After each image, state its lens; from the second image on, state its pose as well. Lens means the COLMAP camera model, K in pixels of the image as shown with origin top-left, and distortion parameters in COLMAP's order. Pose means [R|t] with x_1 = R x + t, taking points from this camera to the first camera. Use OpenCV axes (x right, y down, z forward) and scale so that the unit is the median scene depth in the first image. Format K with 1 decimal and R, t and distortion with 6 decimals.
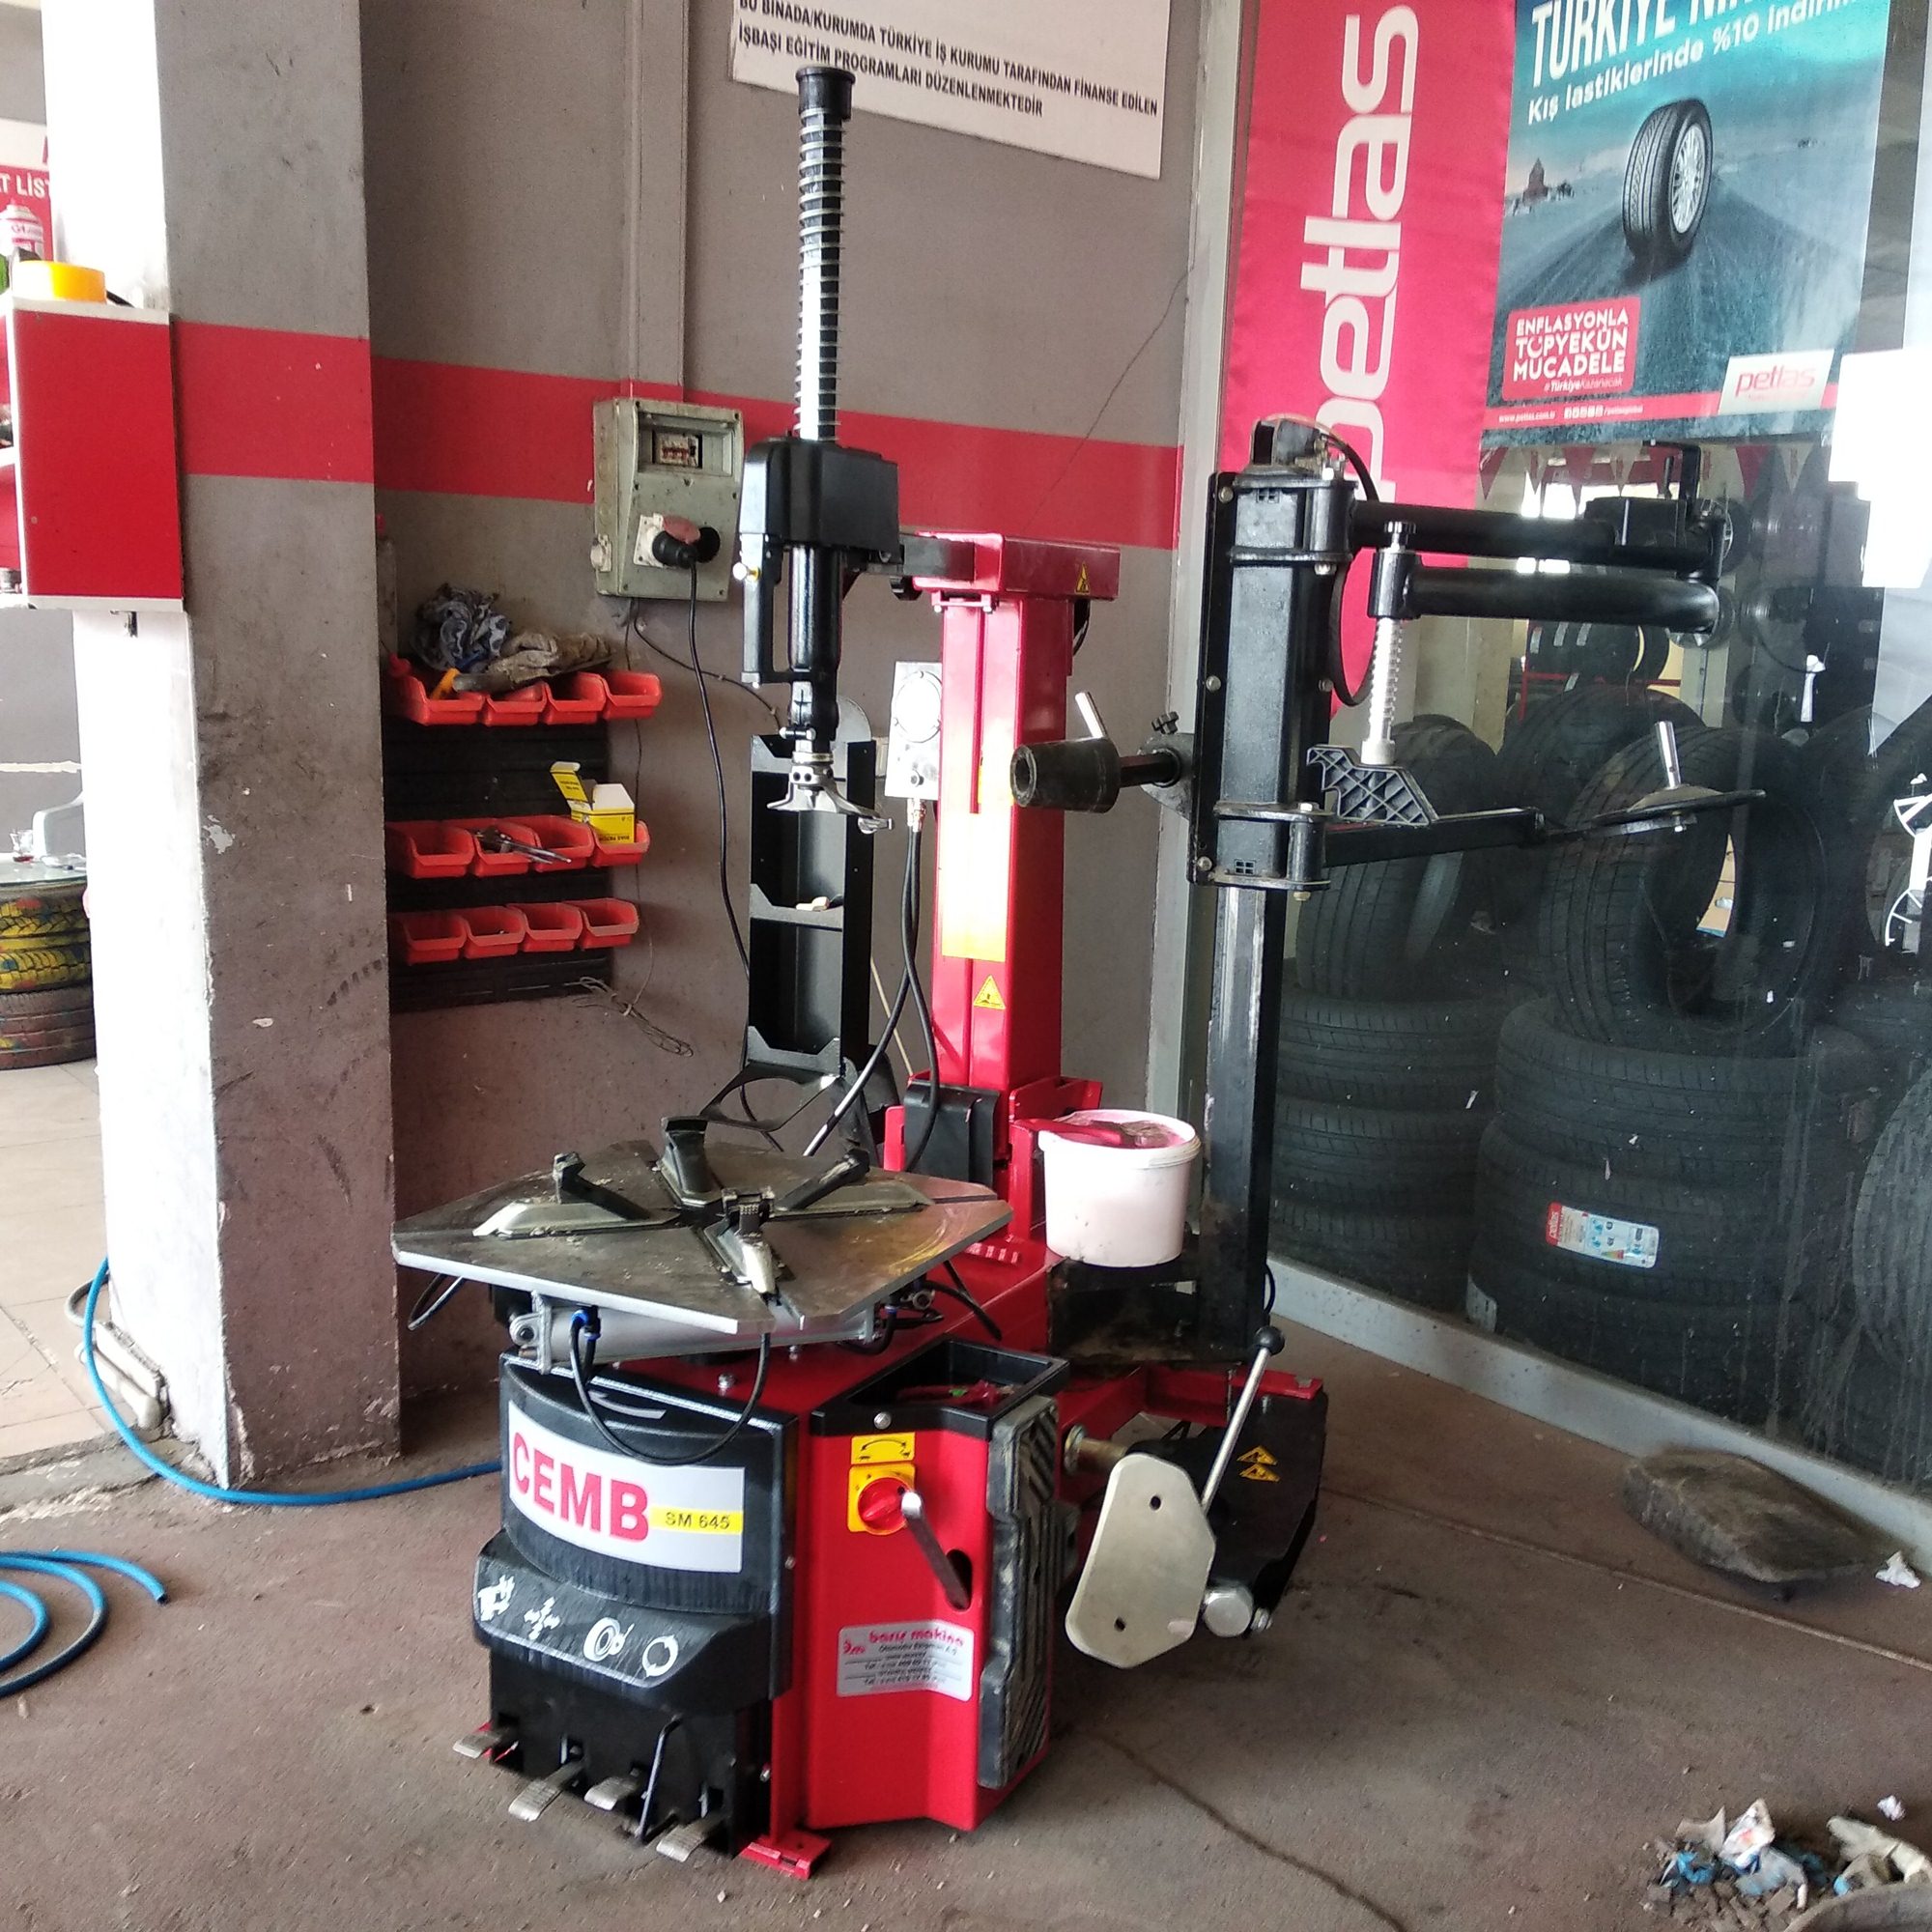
lens RADIAL K [[2008.8, 0, 958.6], [0, 2008.8, 964.2], [0, 0, 1]] dist [0.057301, -0.106365]
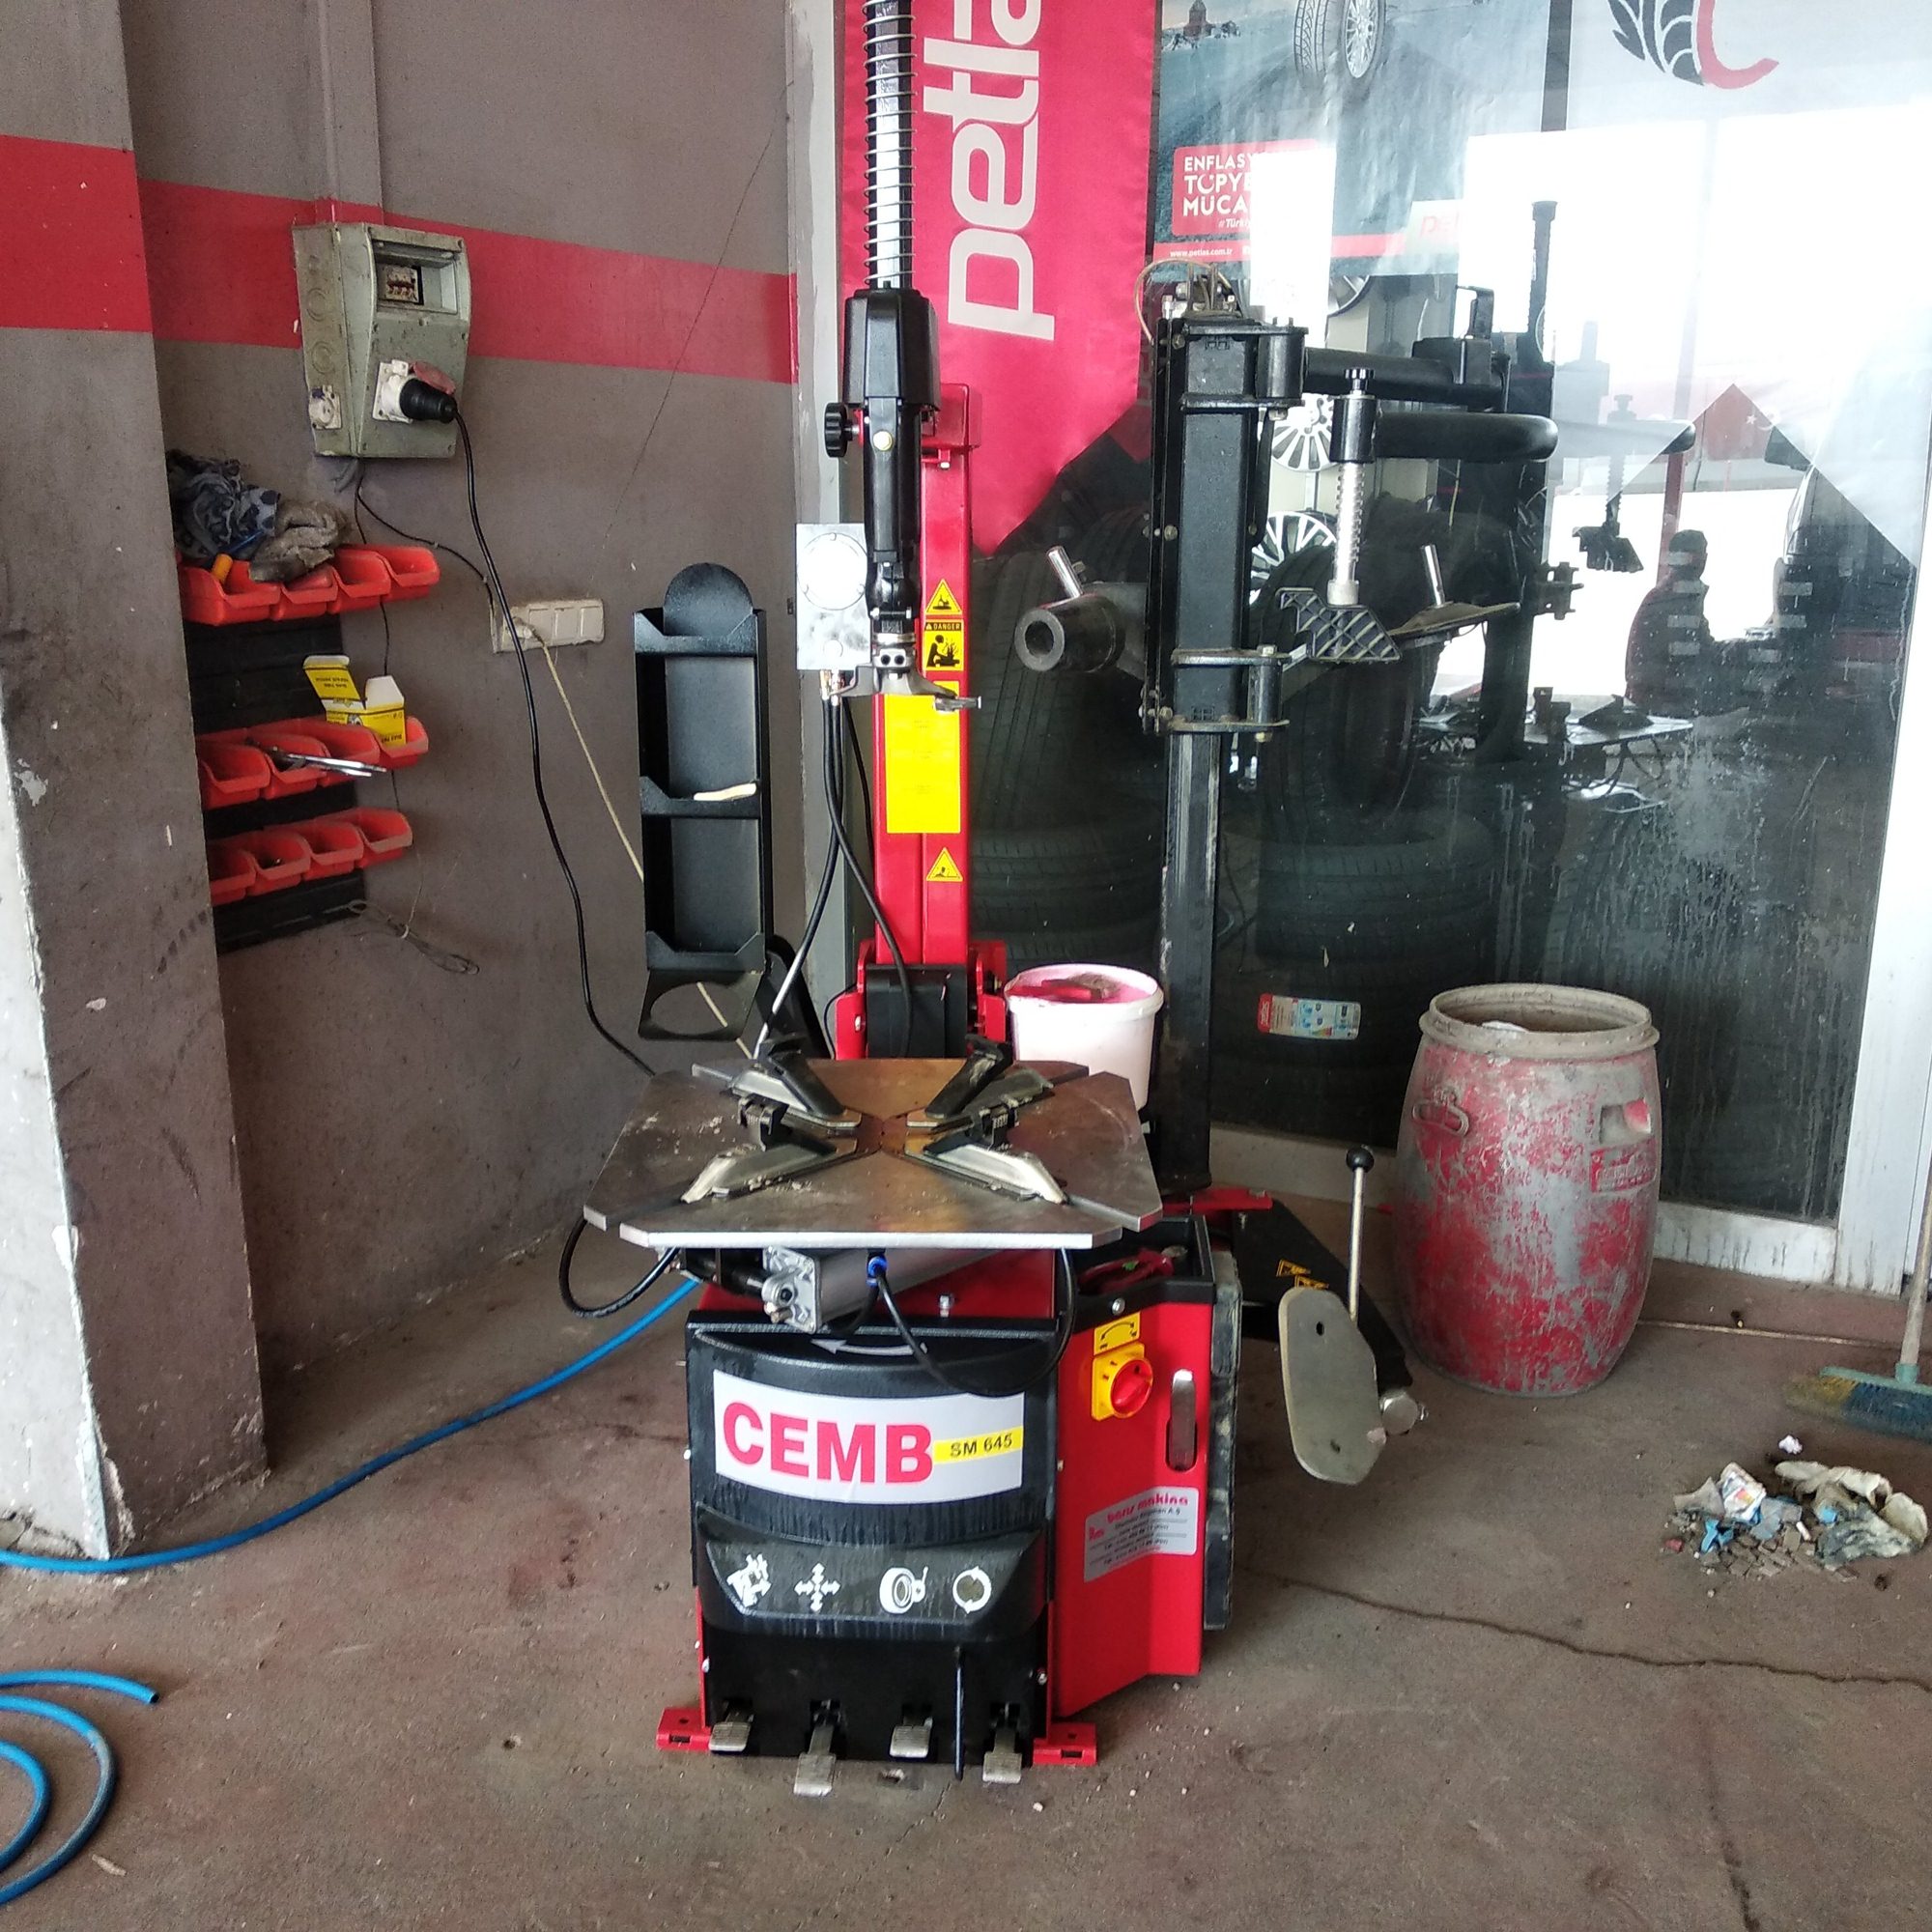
lens RADIAL K [[2008.8, 0, 958.6], [0, 2008.8, 964.2], [0, 0, 1]] dist [0.057301, -0.106365]
pose [[0.899239, -0.138669, 0.414898, -0.376309], [0.101052, 0.988624, 0.111404, -0.044640], [-0.425626, -0.058252, 0.903022, 0.110557]]
